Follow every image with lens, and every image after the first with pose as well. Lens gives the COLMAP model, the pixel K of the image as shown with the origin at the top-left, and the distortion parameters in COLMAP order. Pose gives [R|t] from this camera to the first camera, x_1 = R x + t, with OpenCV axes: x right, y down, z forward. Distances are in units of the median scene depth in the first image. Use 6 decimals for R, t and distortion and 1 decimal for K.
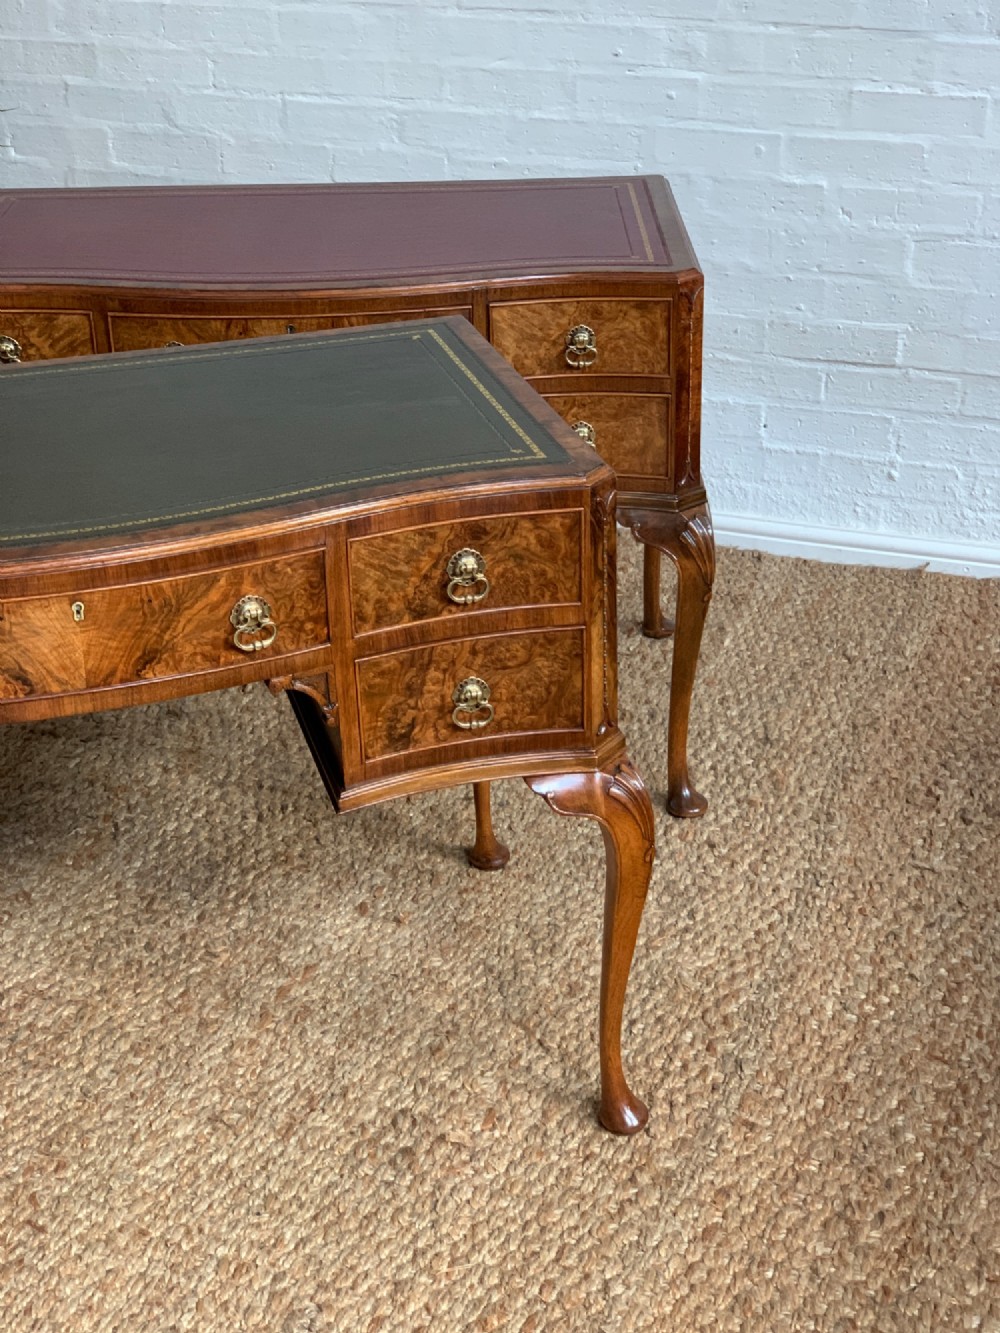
lens RADIAL K [[2024.5, 0, 492.0], [0, 2024.5, 640.8], [0, 0, 1]] dist [0.037140, 0.000000]
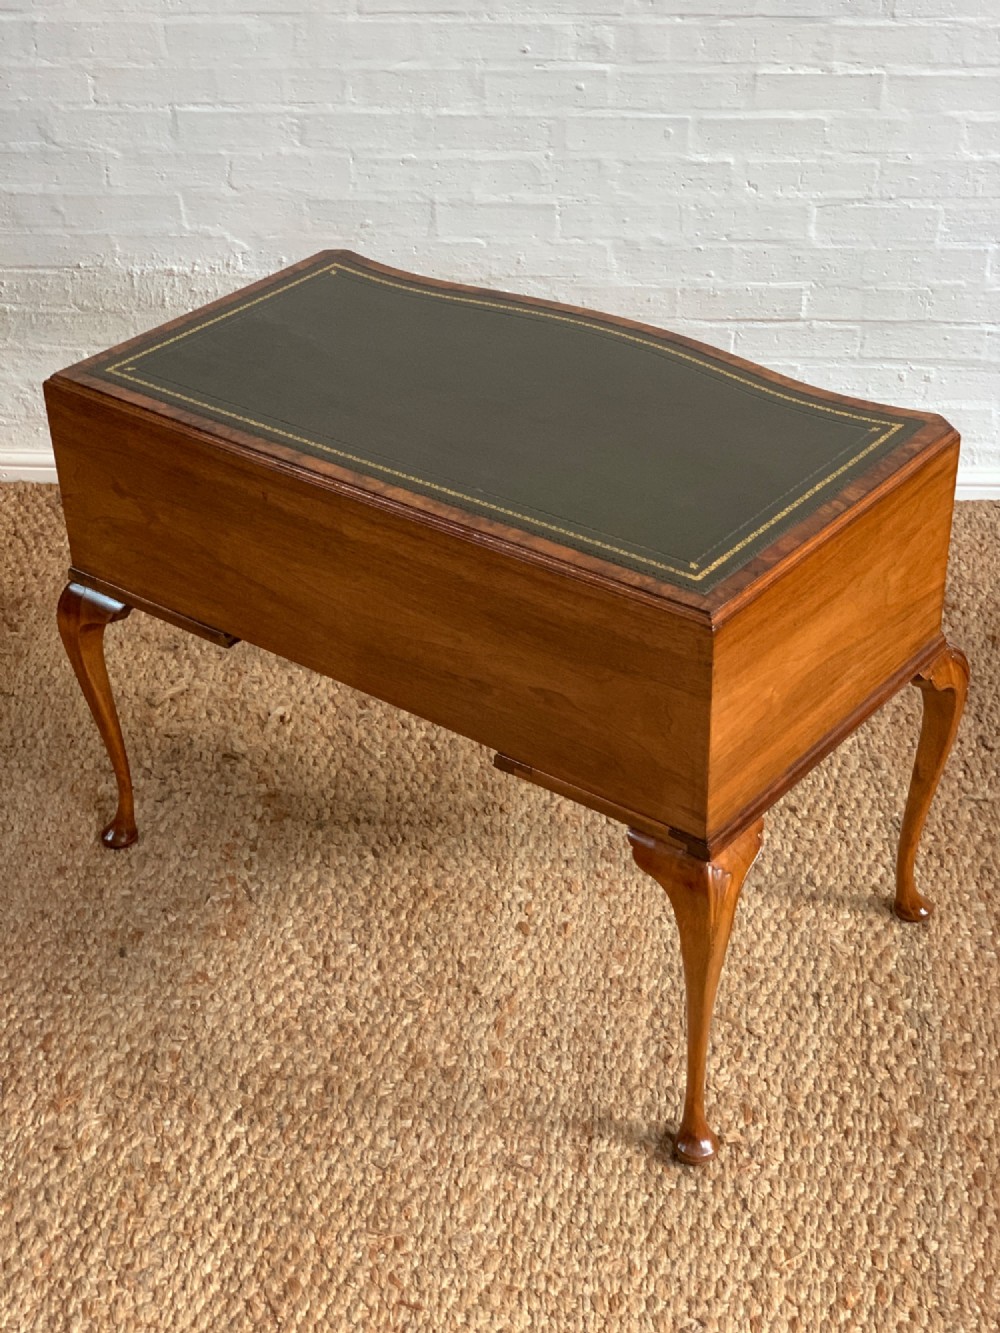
lens RADIAL K [[2024.5, 0, 508.5], [0, 2024.5, 647.5], [0, 0, 1]] dist [0.037140, 0.000000]
pose [[0.958215, -0.156350, 0.239540, -0.313687], [0.129523, 0.983791, 0.124009, -0.154568], [-0.255046, -0.087802, 0.962934, -0.027090]]
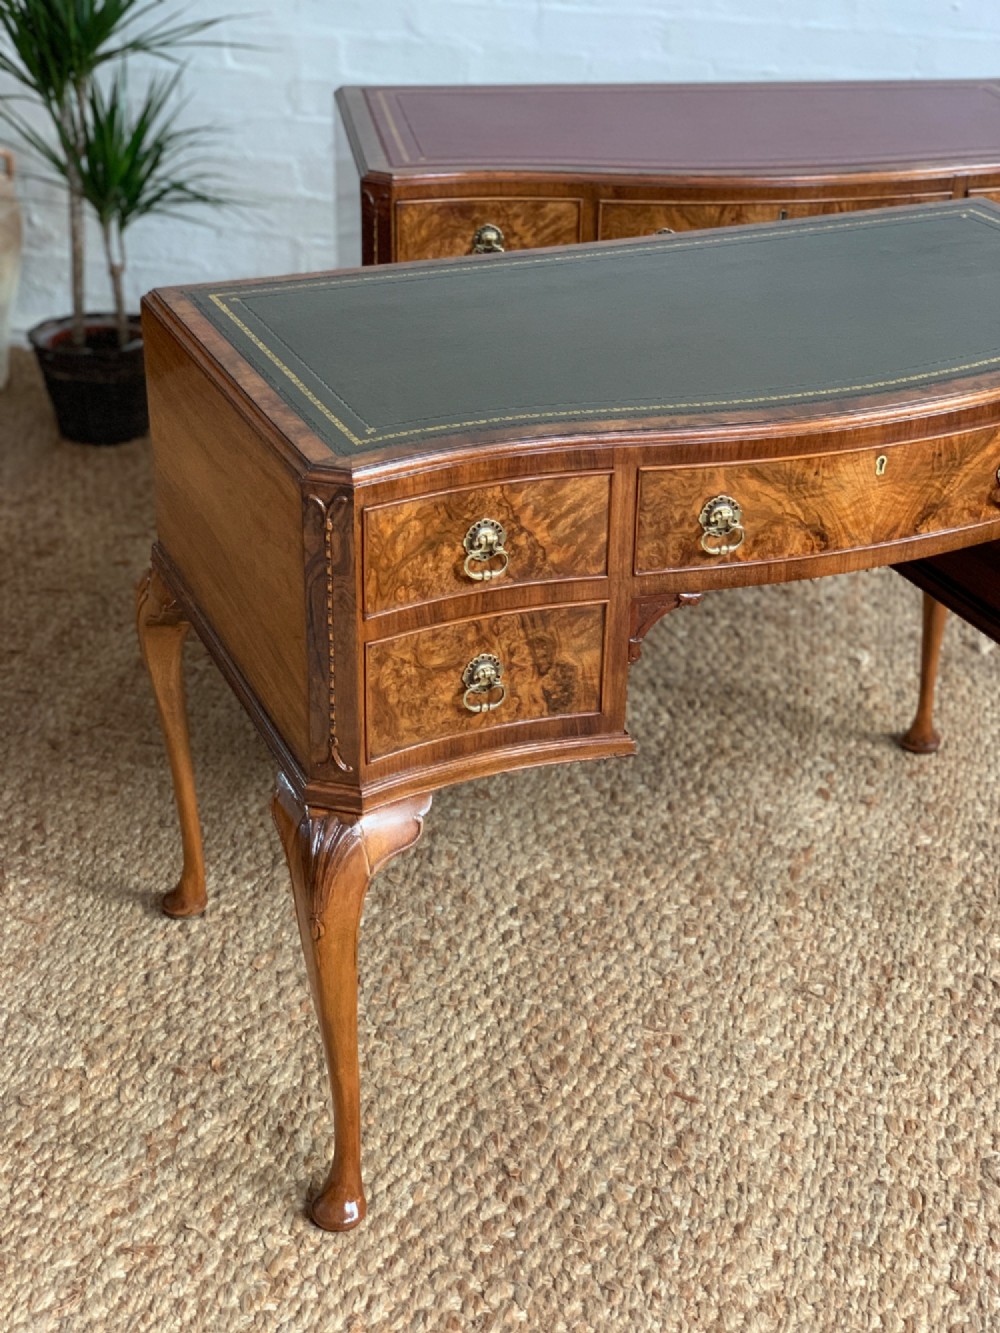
lens RADIAL K [[2024.5, 0, 486.8], [0, 2024.5, 651.9], [0, 0, 1]] dist [0.037140, 0.000000]
pose [[0.991635, -0.025102, 0.126612, -0.366189], [0.022481, 0.999503, 0.022085, 0.035757], [-0.127103, -0.019054, 0.991706, 0.016705]]
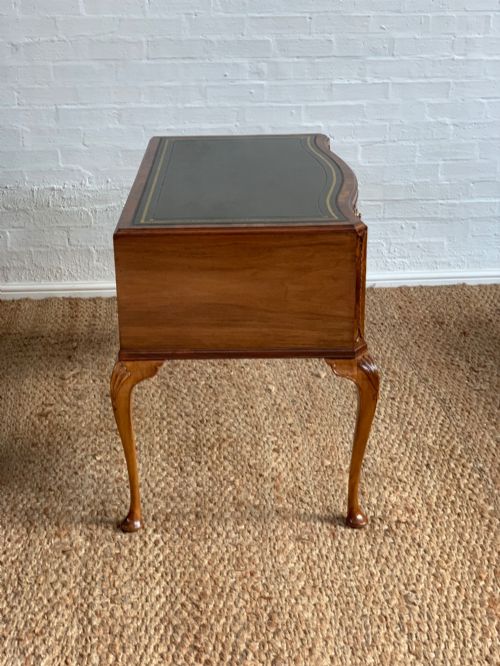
lens RADIAL K [[1011.5, 0, 251.9], [0, 1011.5, 320.1], [0, 0, 1]] dist [0.037140, 0.000000]
pose [[0.906707, -0.146571, 0.395474, -0.507531], [0.178690, 0.982857, -0.045418, 0.039833], [-0.382038, 0.111848, 0.917353, -0.000685]]
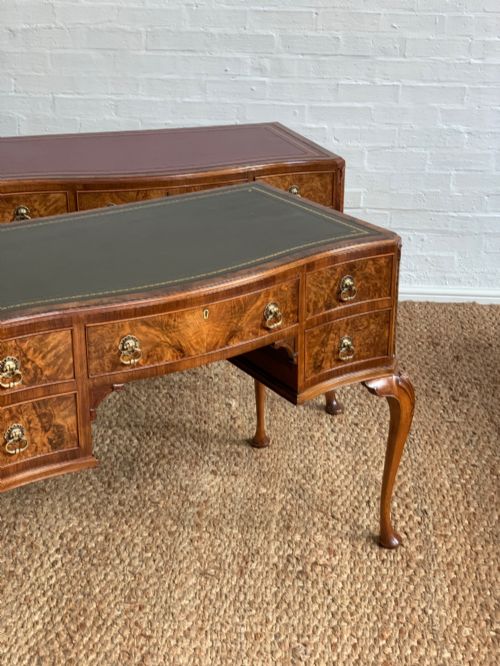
lens RADIAL K [[1011.5, 0, 252.6], [0, 1011.5, 319.8], [0, 0, 1]] dist [0.037140, 0.000000]
pose [[0.951597, -0.089275, 0.294097, -0.322402], [0.107616, 0.993093, -0.046748, 0.031111], [-0.287892, 0.076134, 0.954632, -0.004622]]
